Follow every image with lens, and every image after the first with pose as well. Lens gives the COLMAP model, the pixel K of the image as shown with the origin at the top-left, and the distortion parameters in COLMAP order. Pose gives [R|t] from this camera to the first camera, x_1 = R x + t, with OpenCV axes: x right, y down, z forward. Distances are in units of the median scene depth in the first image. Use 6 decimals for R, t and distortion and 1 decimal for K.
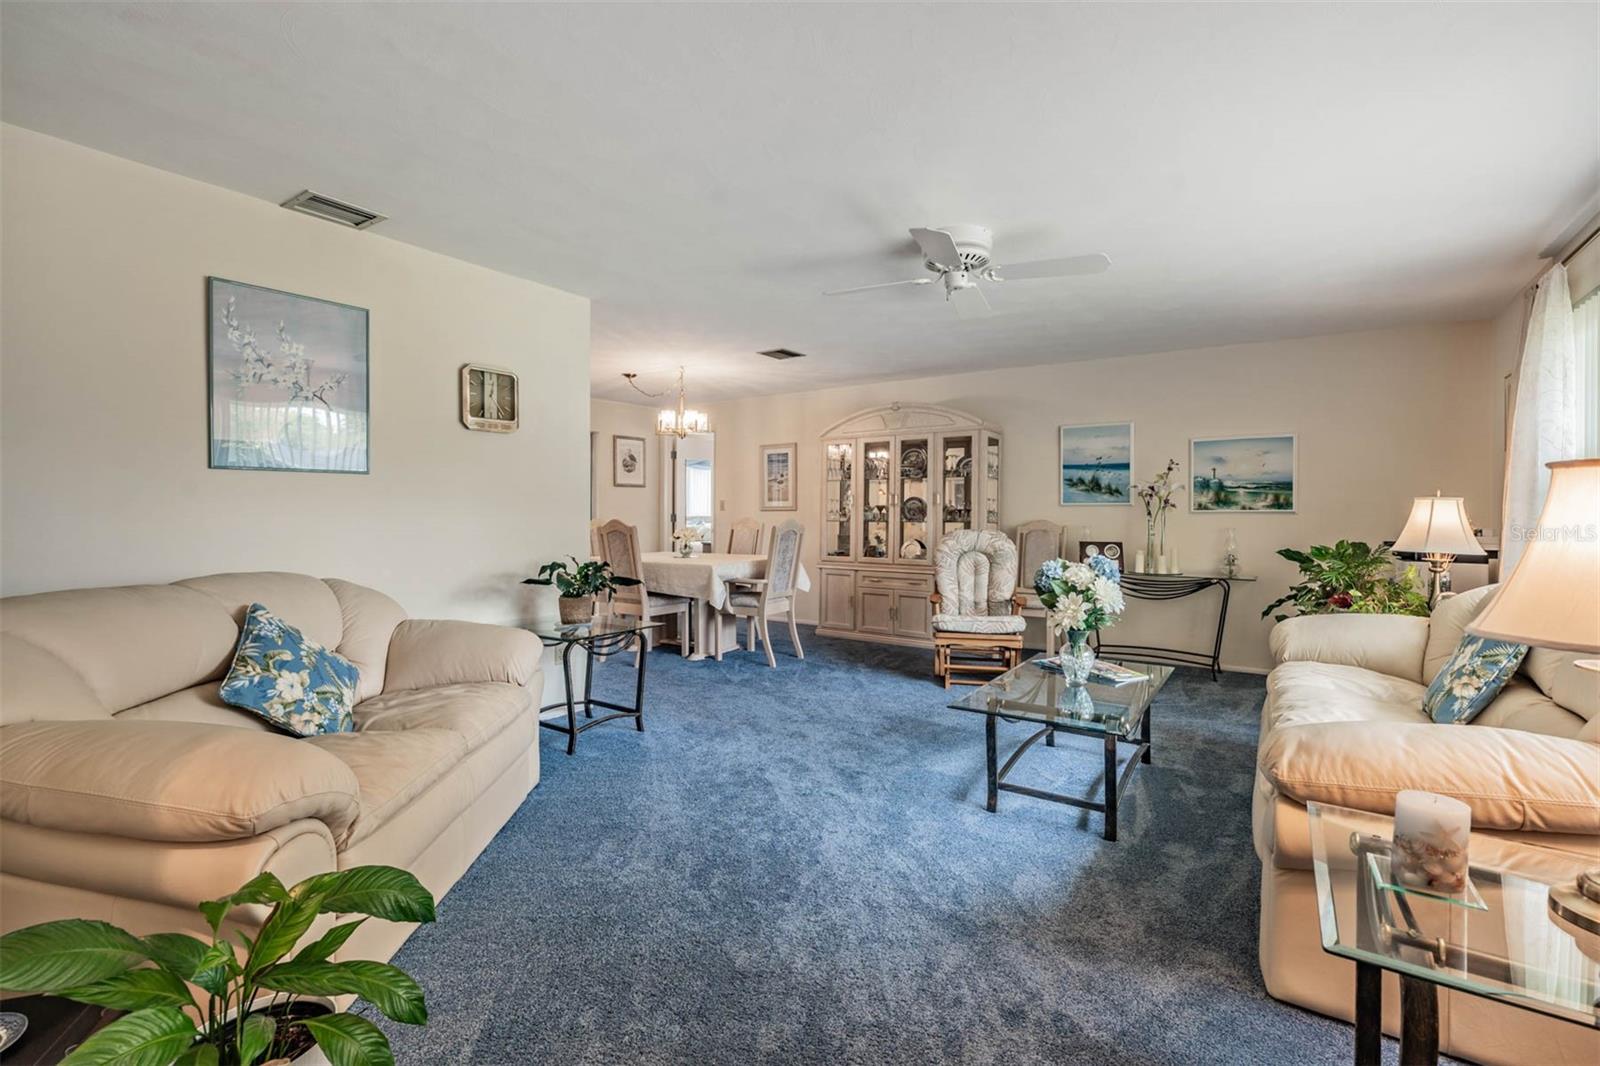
lens RADIAL K [[731.8, 0, 841.0], [0, 731.8, 518.1], [0, 0, 1]] dist [-0.002240, 0.000997]
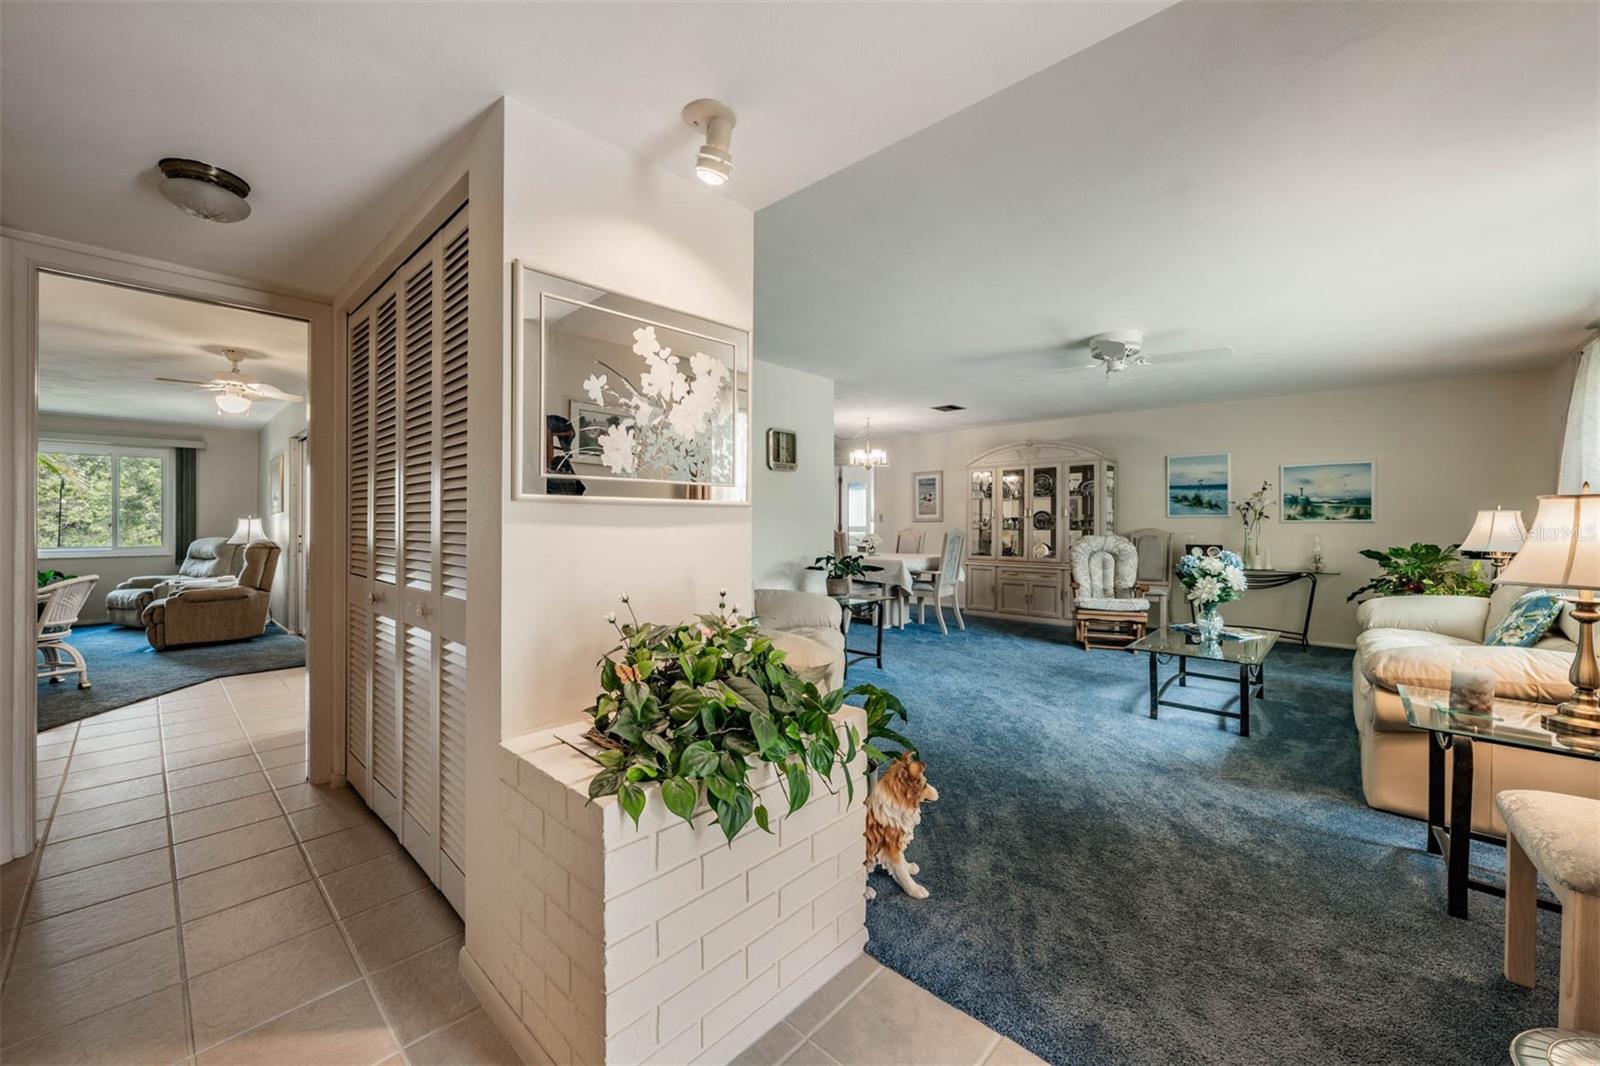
lens RADIAL K [[630.8, 0, 800.4], [0, 630.8, 523.8], [0, 0, 1]] dist [-0.007038, 0.001380]
pose [[0.985006, -0.001981, -0.172511, -0.236187], [0.000746, 0.999974, -0.007219, 0.003655], [0.172521, 0.006982, 0.984981, -0.338540]]
